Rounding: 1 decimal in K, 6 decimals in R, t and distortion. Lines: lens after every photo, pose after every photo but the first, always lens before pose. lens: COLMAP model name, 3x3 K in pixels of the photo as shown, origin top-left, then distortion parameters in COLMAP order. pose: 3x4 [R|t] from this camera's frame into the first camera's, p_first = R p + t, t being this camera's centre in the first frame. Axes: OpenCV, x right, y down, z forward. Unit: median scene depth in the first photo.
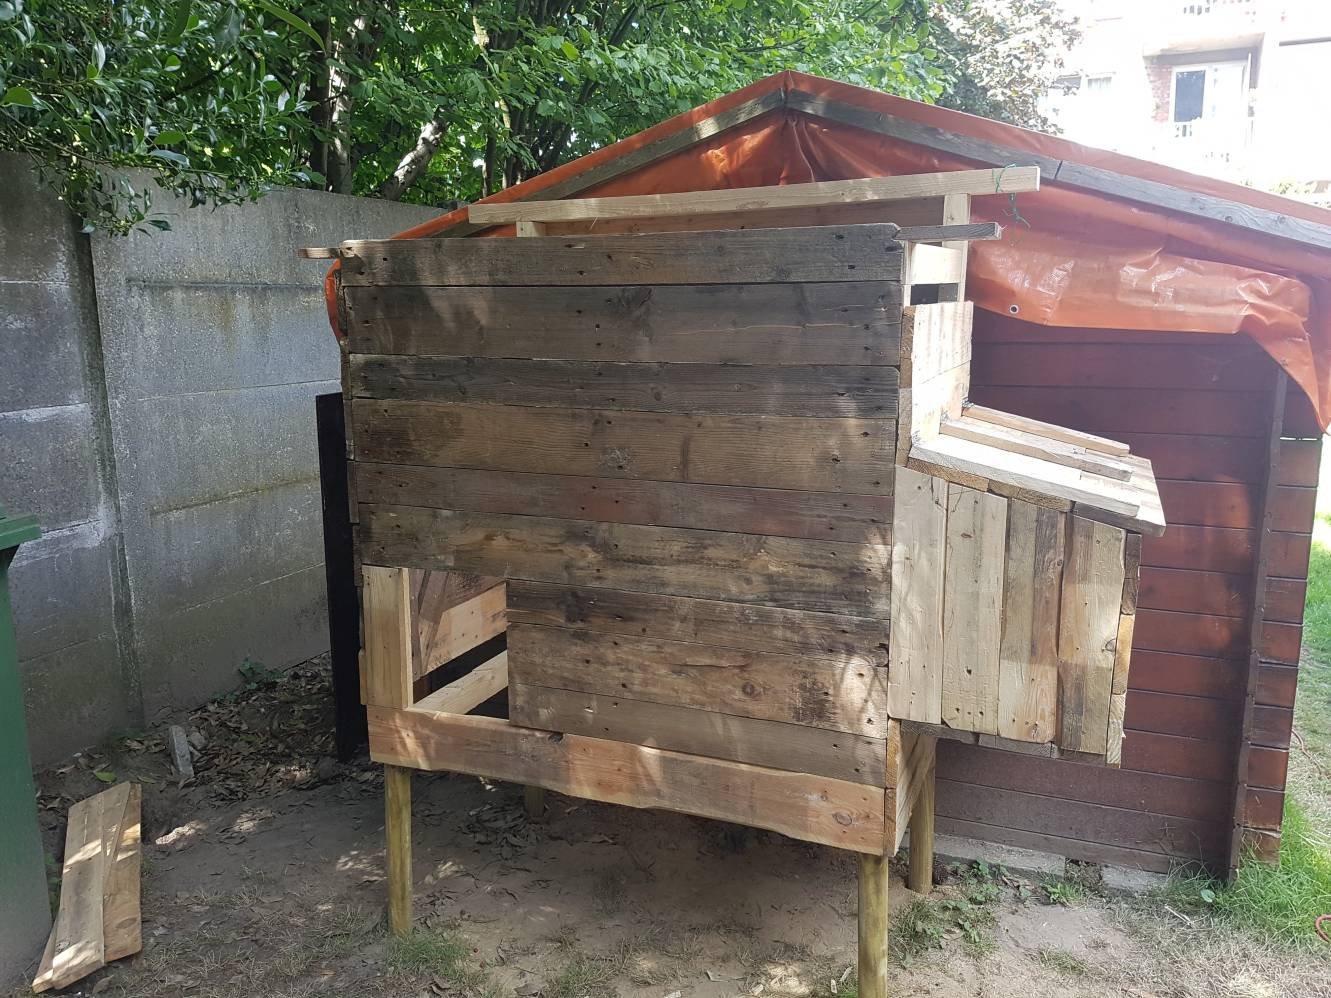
lens RADIAL K [[1037.5, 0, 679.8], [0, 1037.5, 492.4], [0, 0, 1]] dist [0.080284, -0.131620]
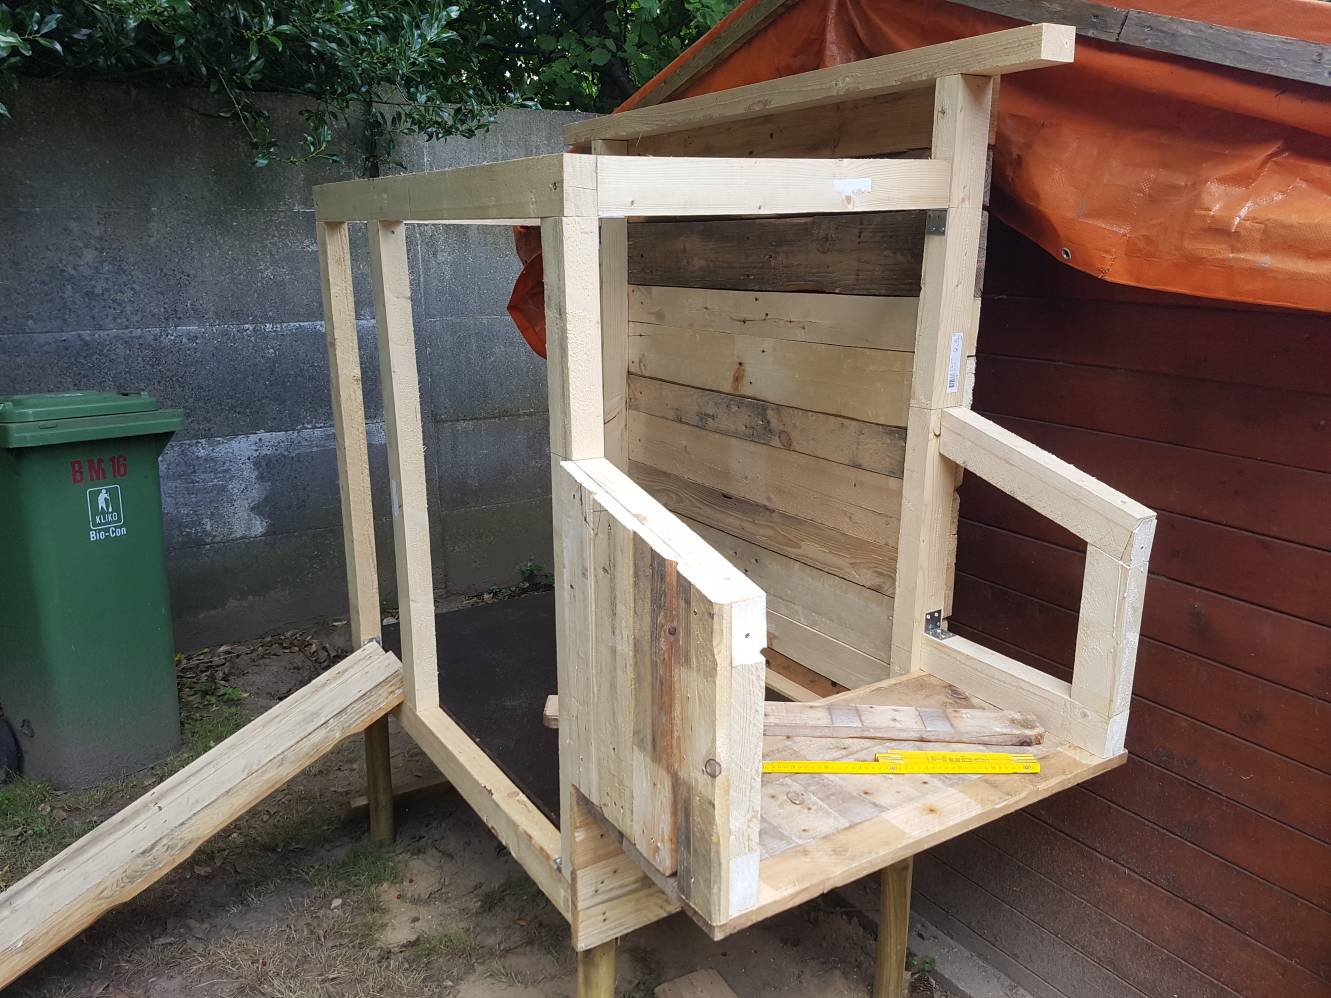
lens RADIAL K [[1041.0, 0, 675.1], [0, 1041.0, 510.6], [0, 0, 1]] dist [0.106675, -0.173701]
pose [[0.816311, 0.154103, -0.556676, 0.482623], [-0.105200, 0.987300, 0.119045, -0.061731], [0.567952, -0.038616, 0.822156, 0.287345]]
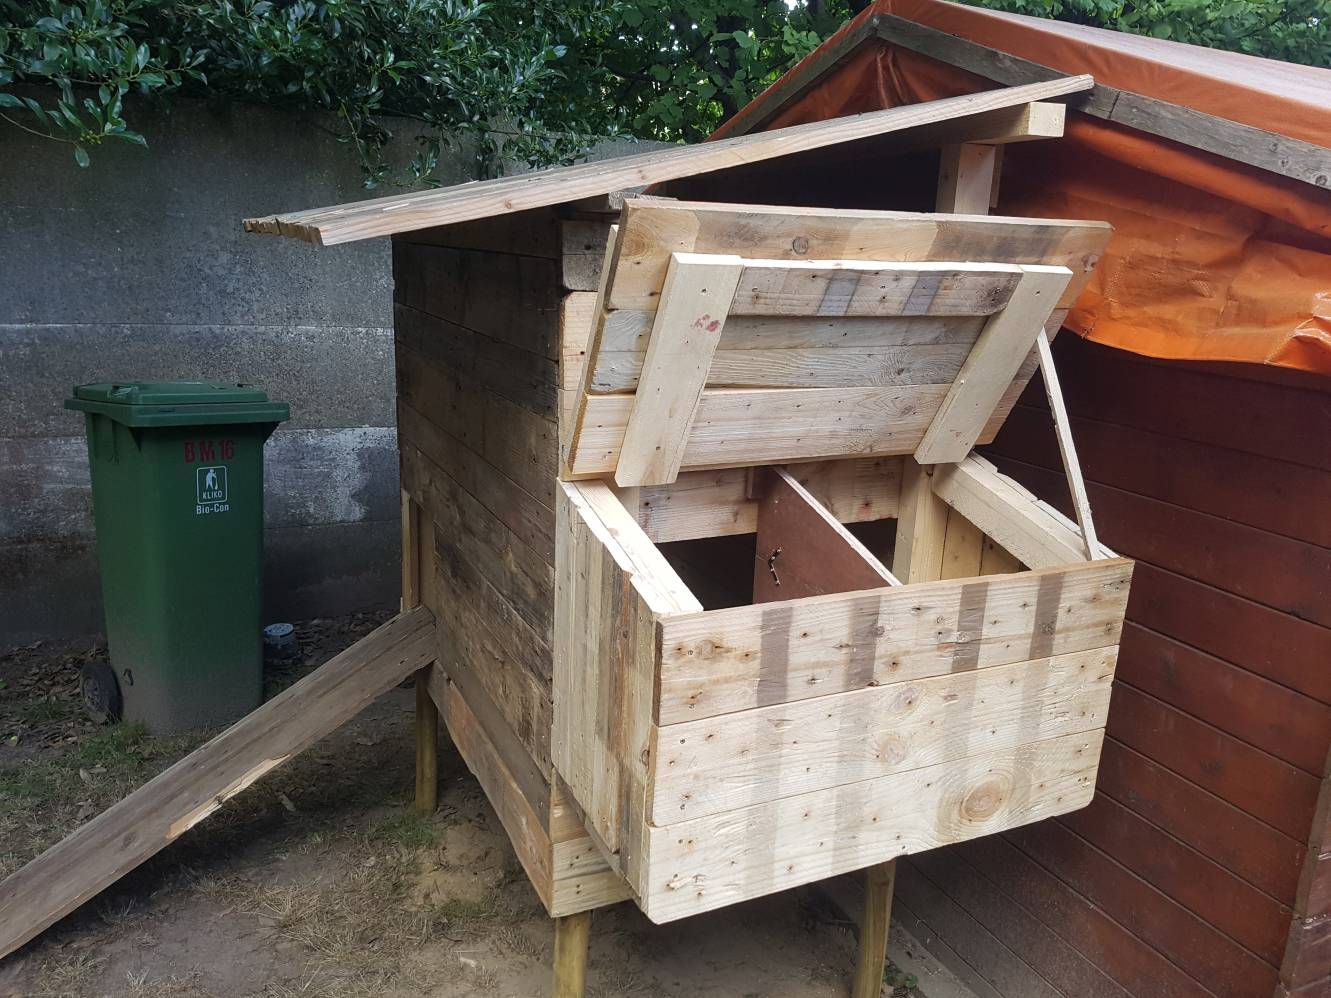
lens RADIAL K [[1037.0, 0, 681.0], [0, 1037.0, 502.1], [0, 0, 1]] dist [0.109779, -0.173054]
pose [[0.737691, 0.200812, -0.644583, 0.573772], [-0.165700, 0.979391, 0.115482, -0.082961], [0.654489, 0.021618, 0.755762, 0.287384]]
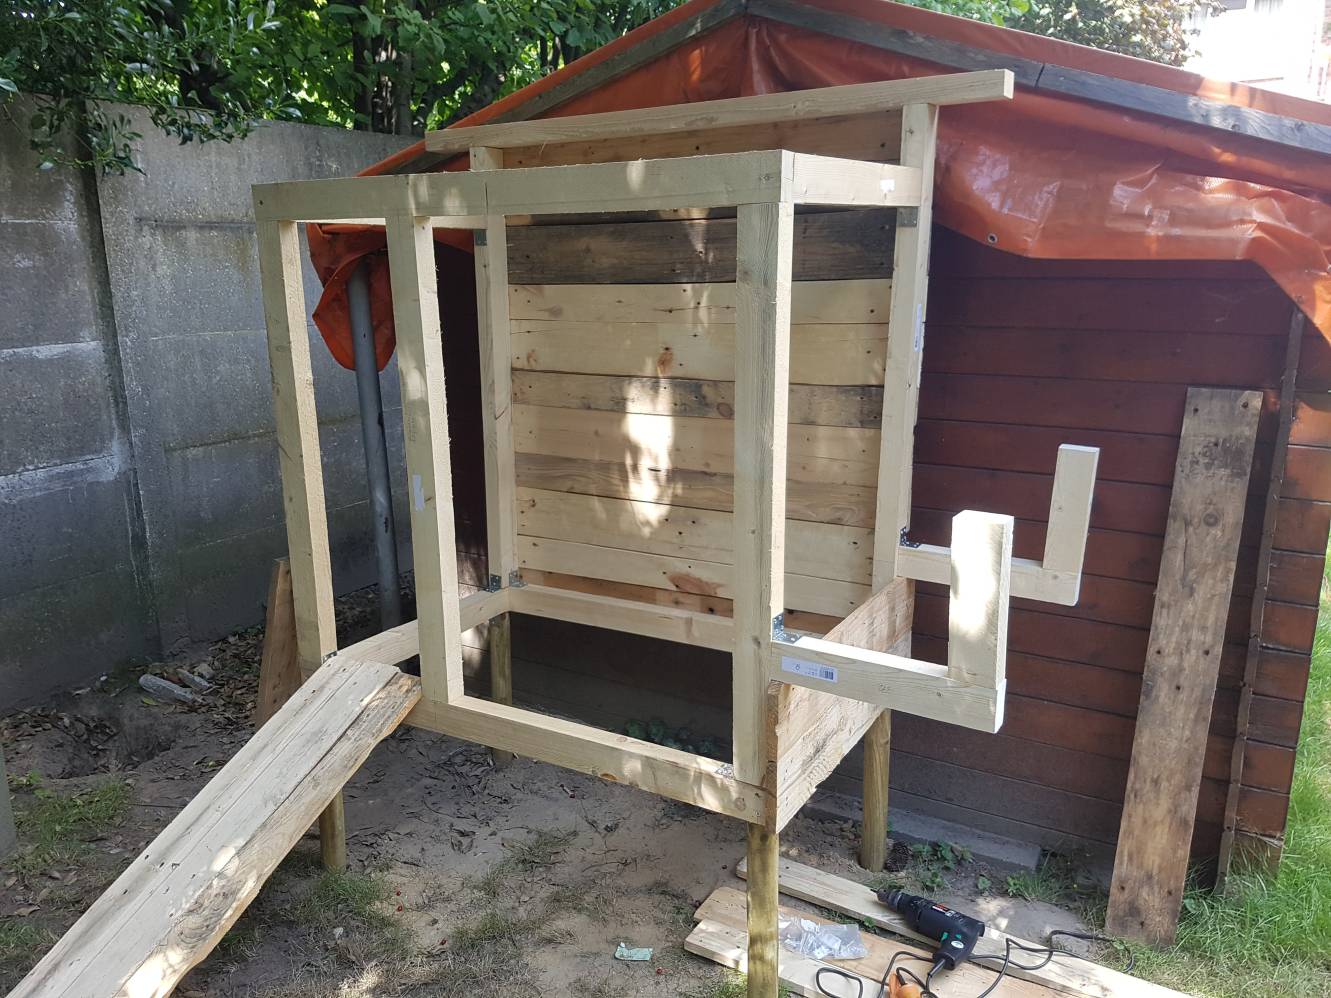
lens RADIAL K [[1047.5, 0, 651.3], [0, 1047.5, 513.0], [0, 0, 1]] dist [0.071542, -0.125007]
pose [[0.988522, 0.031804, -0.147689, 0.164308], [-0.022229, 0.997570, 0.066034, 0.003430], [0.149430, -0.061993, 0.986827, 0.059767]]
